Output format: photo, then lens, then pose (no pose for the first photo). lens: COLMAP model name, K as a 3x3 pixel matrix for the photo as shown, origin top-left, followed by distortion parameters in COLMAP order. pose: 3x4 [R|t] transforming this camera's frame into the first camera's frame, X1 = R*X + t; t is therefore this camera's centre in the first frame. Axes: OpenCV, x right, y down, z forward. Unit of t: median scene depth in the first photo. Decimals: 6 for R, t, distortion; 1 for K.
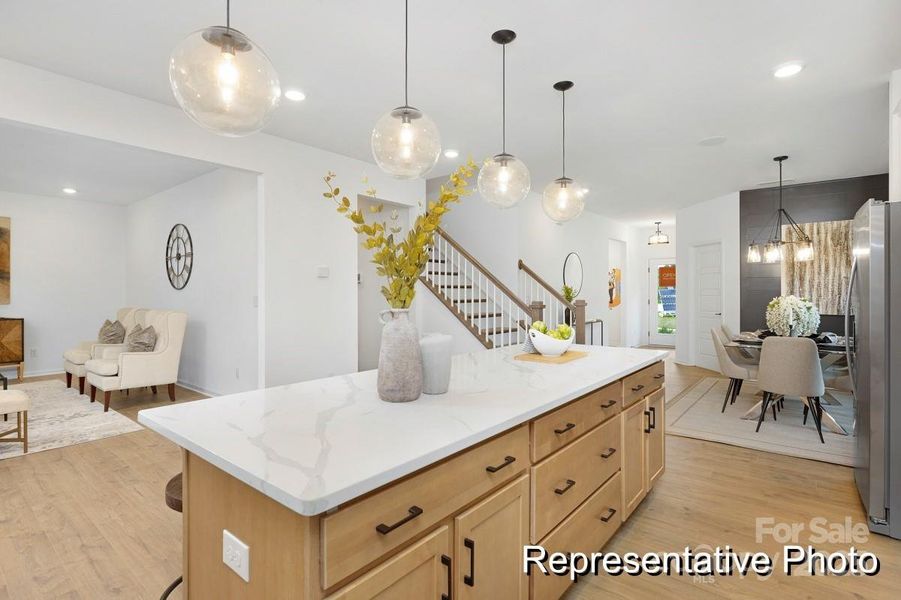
lens RADIAL K [[441.0, 0, 450.2], [0, 441.0, 293.8], [0, 0, 1]] dist [-0.005791, -0.000896]
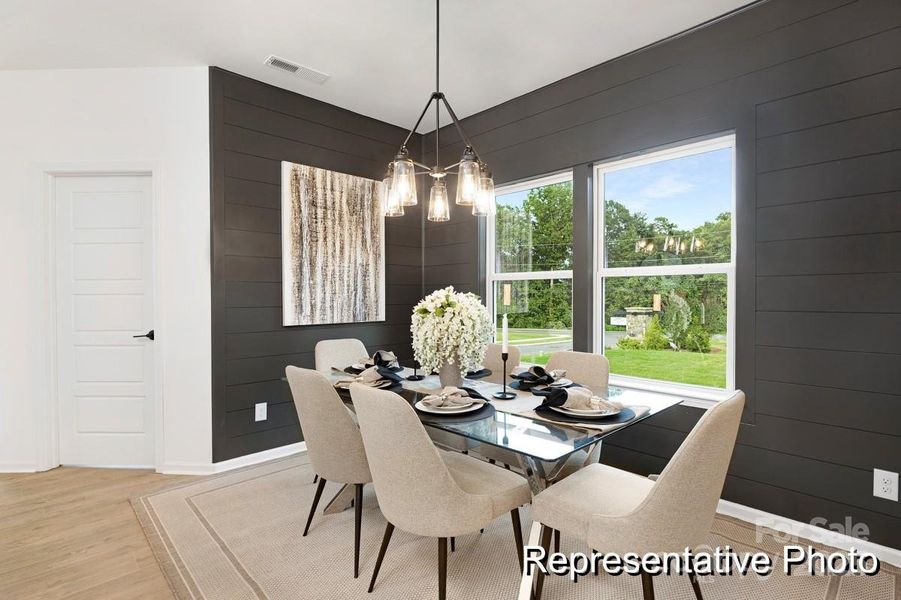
lens RADIAL K [[448.9, 0, 452.4], [0, 448.9, 299.5], [0, 0, 1]] dist [-0.004805, -0.000456]
pose [[0.110600, -0.016788, 0.993723, 0.240158], [0.003616, 0.999857, 0.016490, 0.004178], [-0.993858, 0.001769, 0.110645, 0.773544]]
